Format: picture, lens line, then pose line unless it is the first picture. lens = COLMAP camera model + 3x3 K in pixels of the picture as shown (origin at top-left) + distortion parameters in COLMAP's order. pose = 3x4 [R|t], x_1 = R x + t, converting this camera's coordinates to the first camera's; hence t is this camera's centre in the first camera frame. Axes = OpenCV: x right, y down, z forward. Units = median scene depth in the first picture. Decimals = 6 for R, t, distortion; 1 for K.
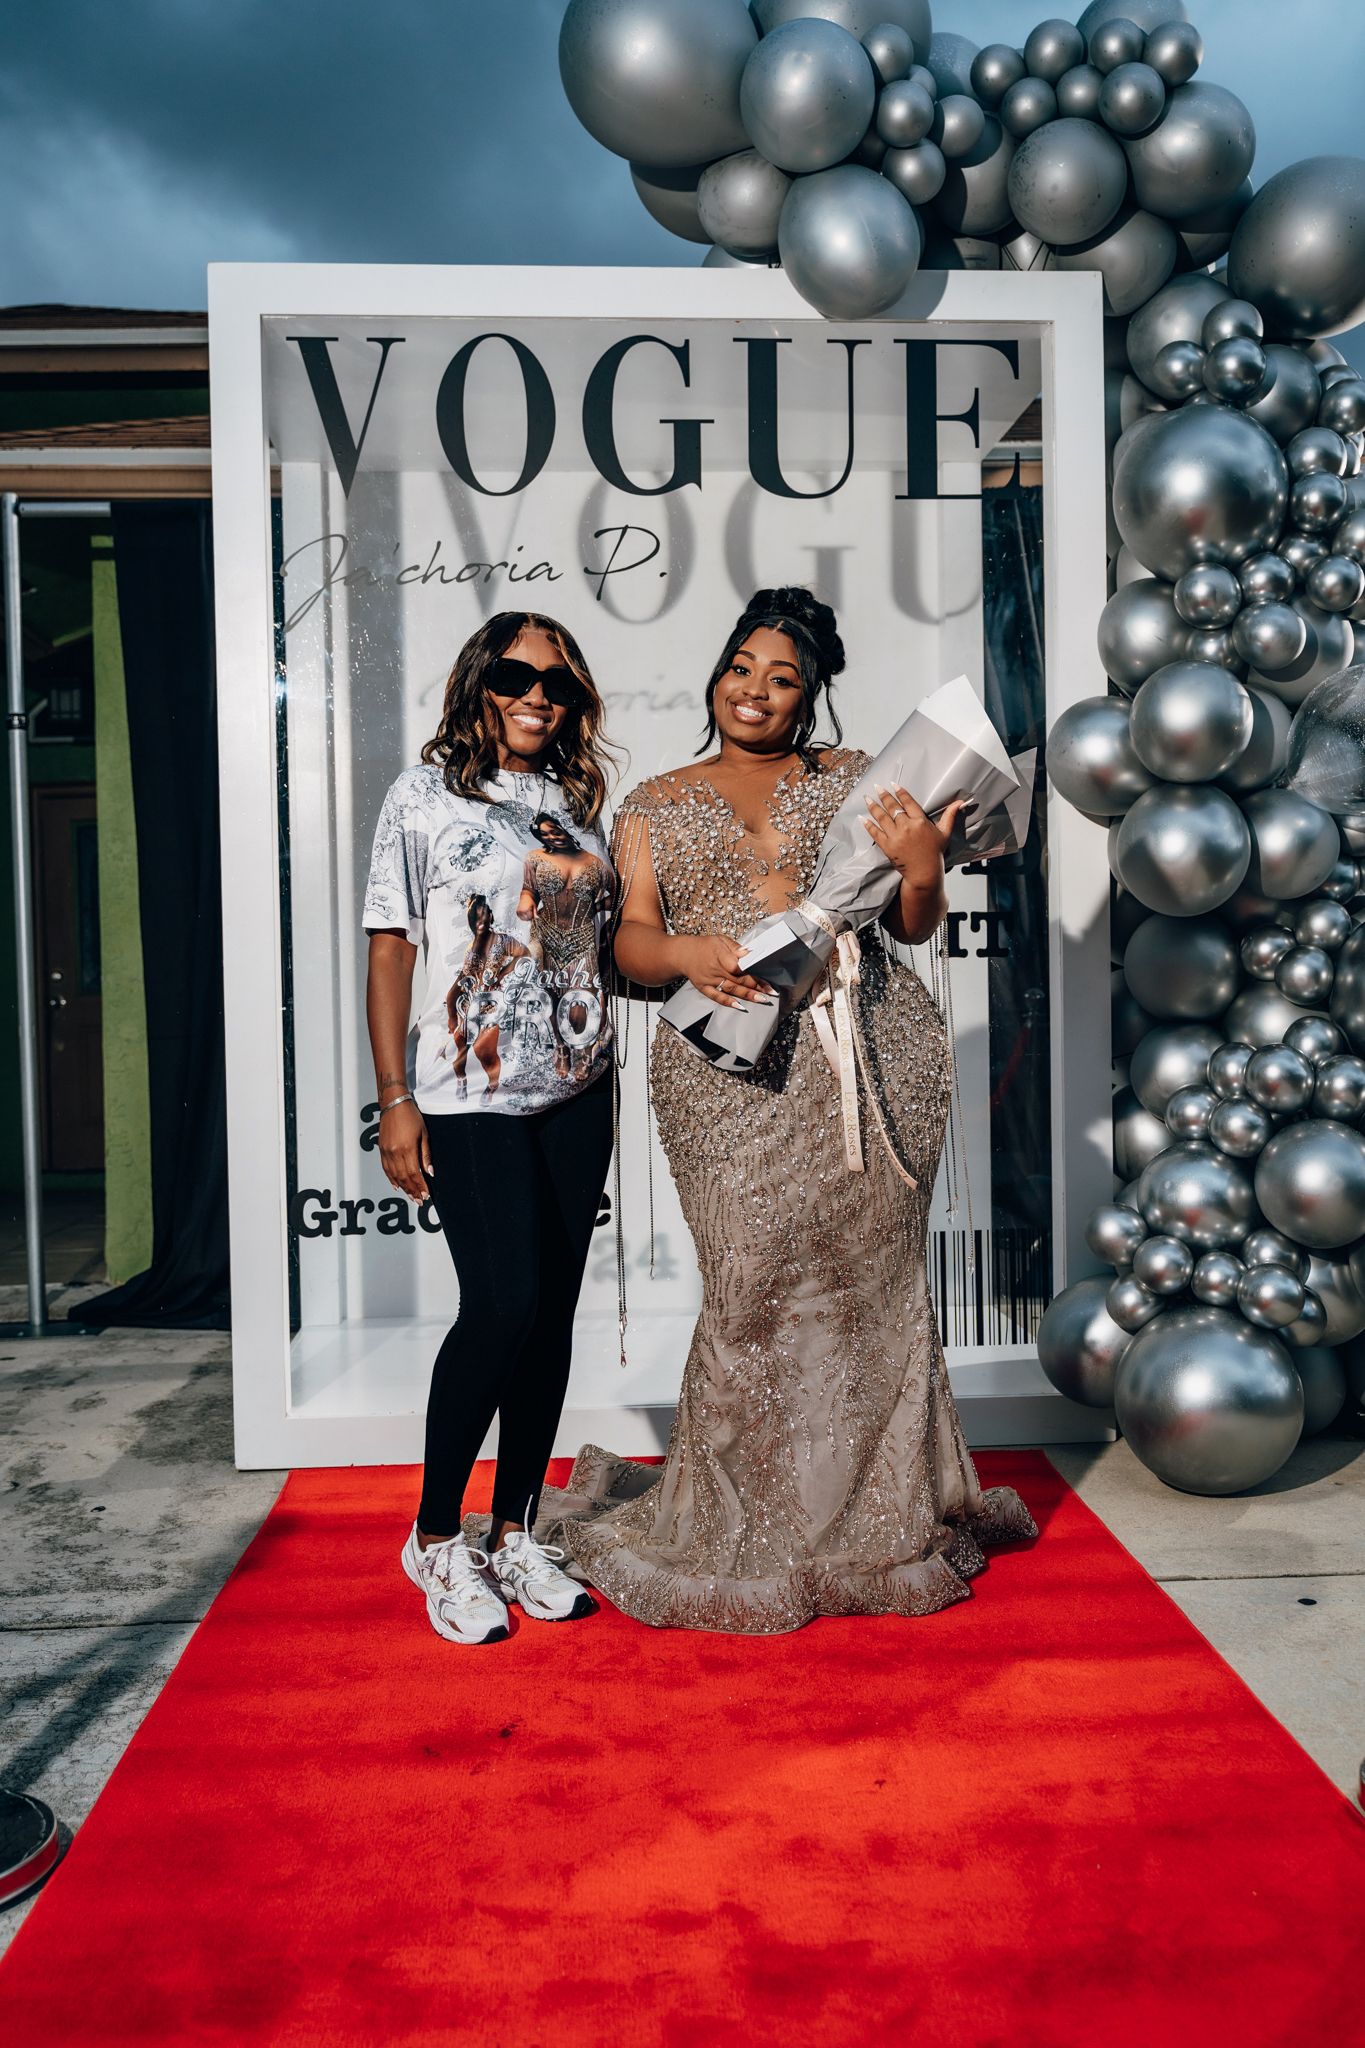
lens RADIAL K [[1997.3, 0, 677.7], [0, 1997.3, 1007.0], [0, 0, 1]] dist [-0.009825, 0.000000]
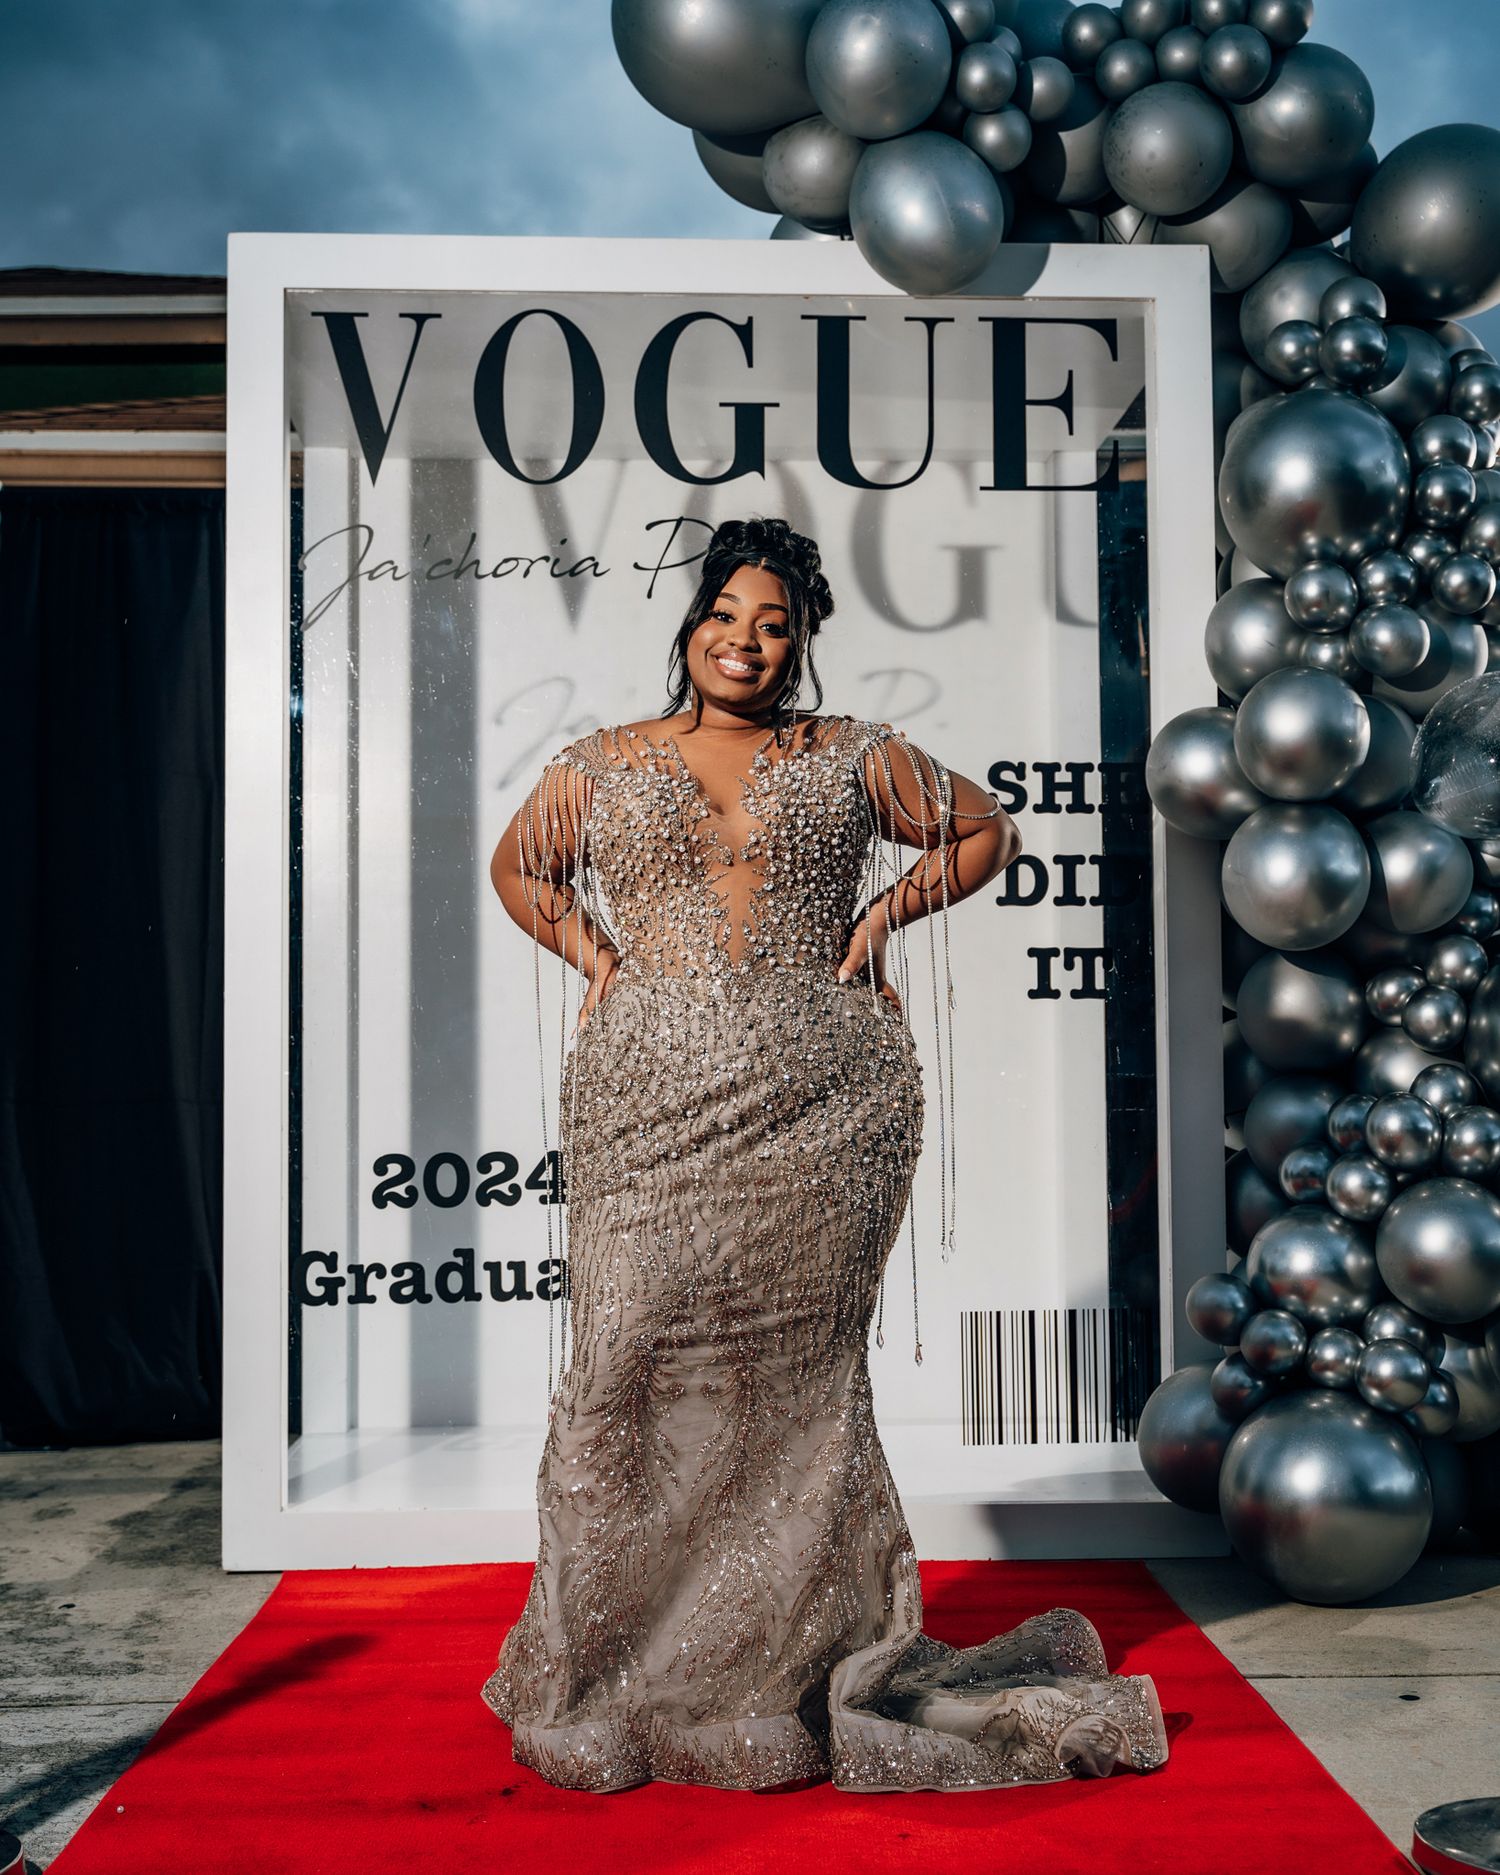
lens RADIAL K [[2533.3, 0, 753.0], [0, 2533.3, 929.8], [0, 0, 1]] dist [-0.015496, 0.000000]
pose [[0.999813, 0.009293, -0.016931, 0.028174], [-0.010637, 0.996653, -0.081057, 0.038209], [0.016121, 0.081222, 0.996566, -0.129014]]
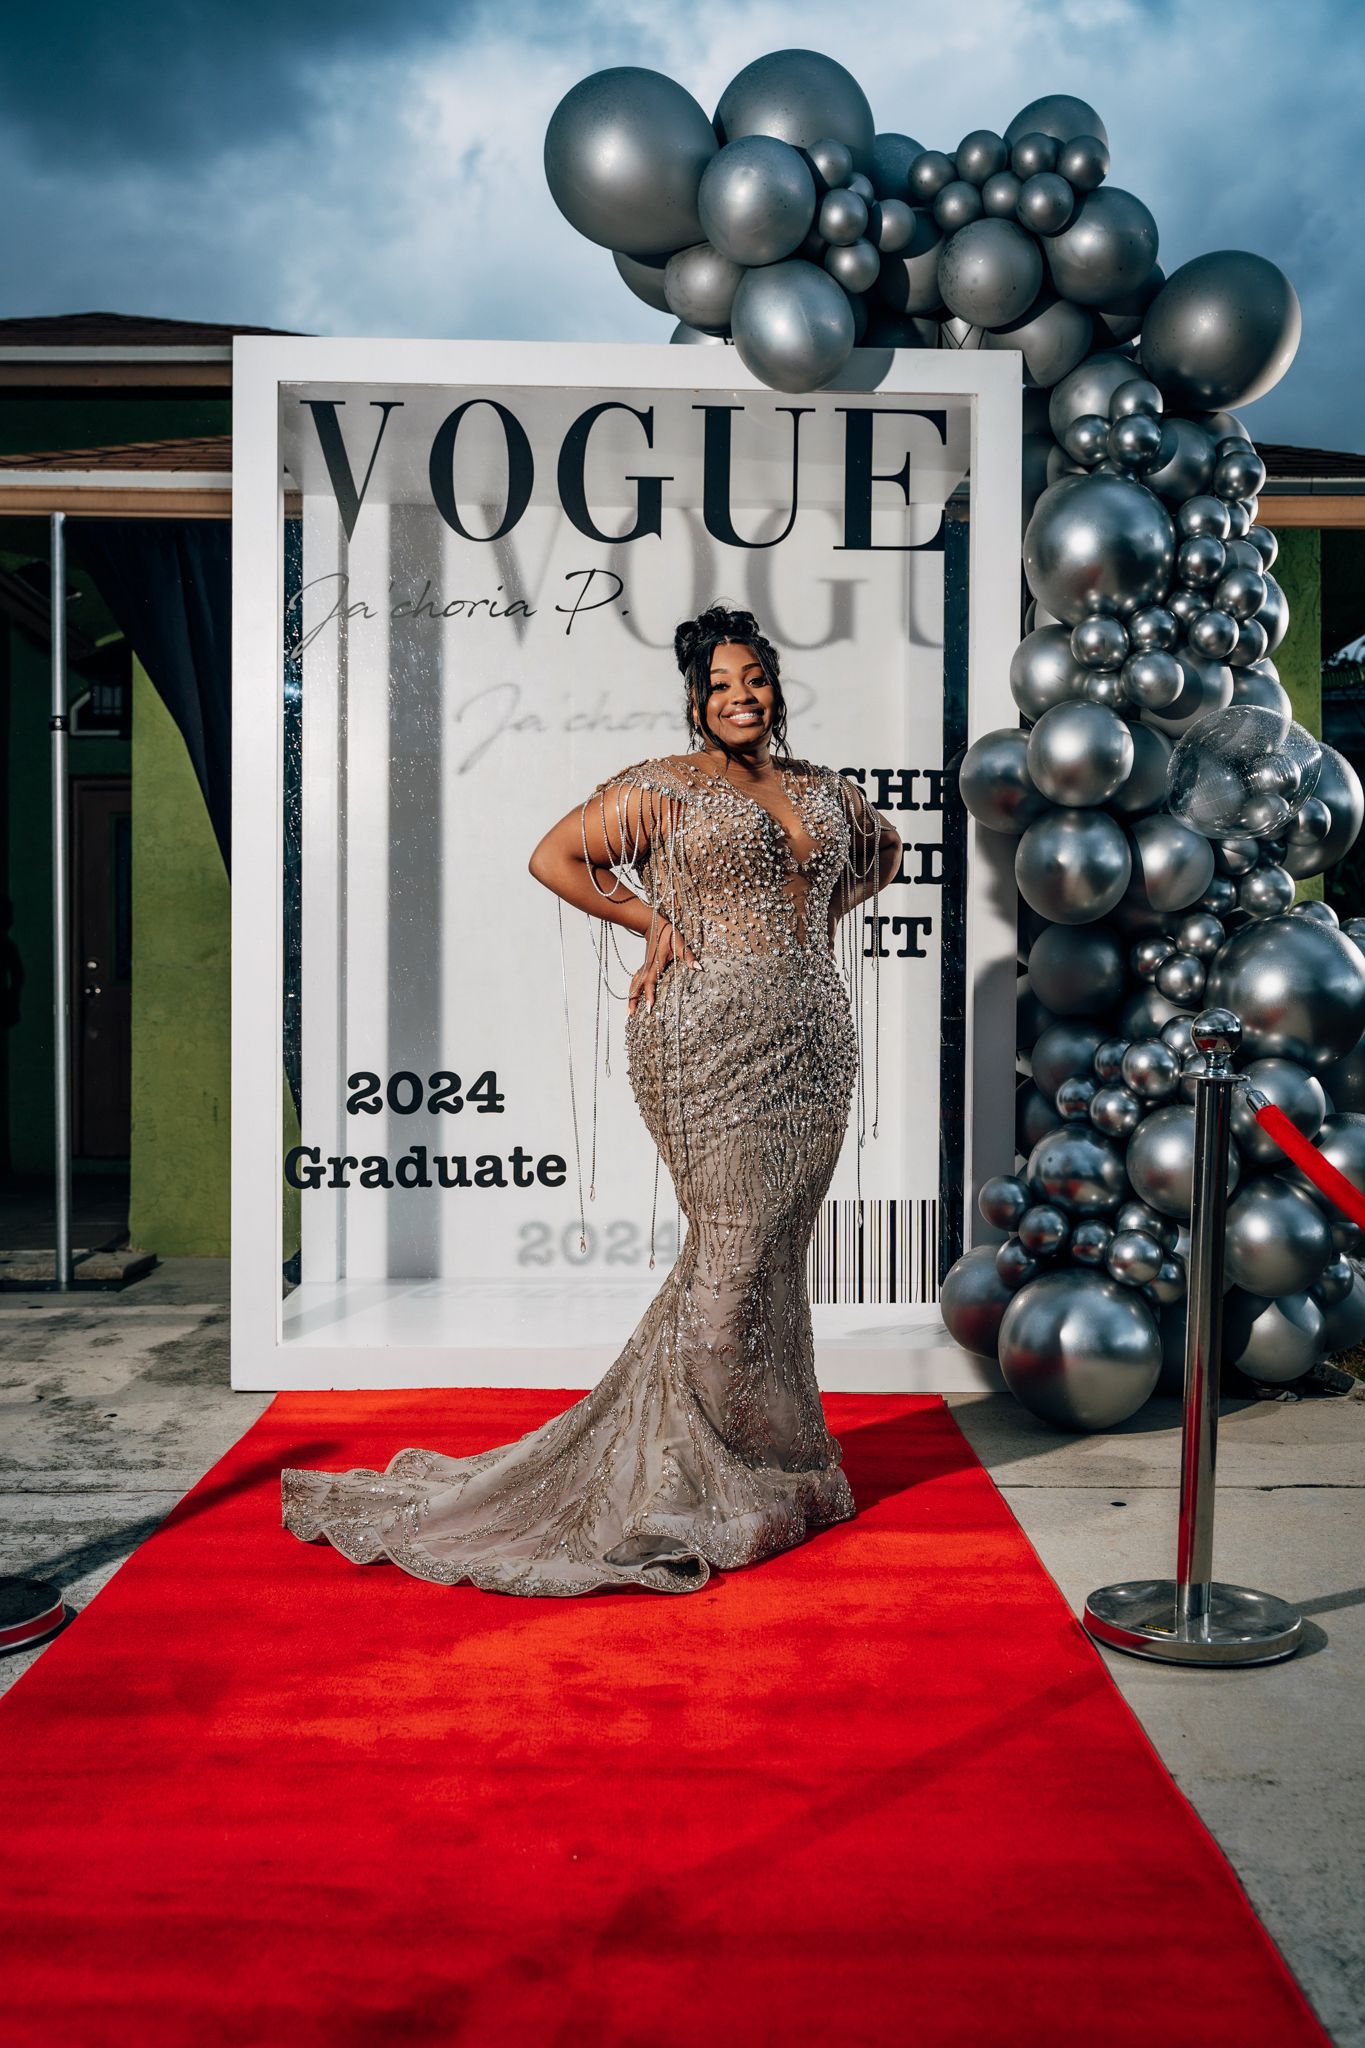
lens RADIAL K [[2135.7, 0, 688.5], [0, 2135.7, 1017.2], [0, 0, 1]] dist [-0.028123, 0.000000]
pose [[0.999242, 0.024761, -0.030049, 0.070930], [-0.024804, 0.999692, -0.001053, 0.013350], [0.030014, 0.001797, 0.999548, -0.210436]]
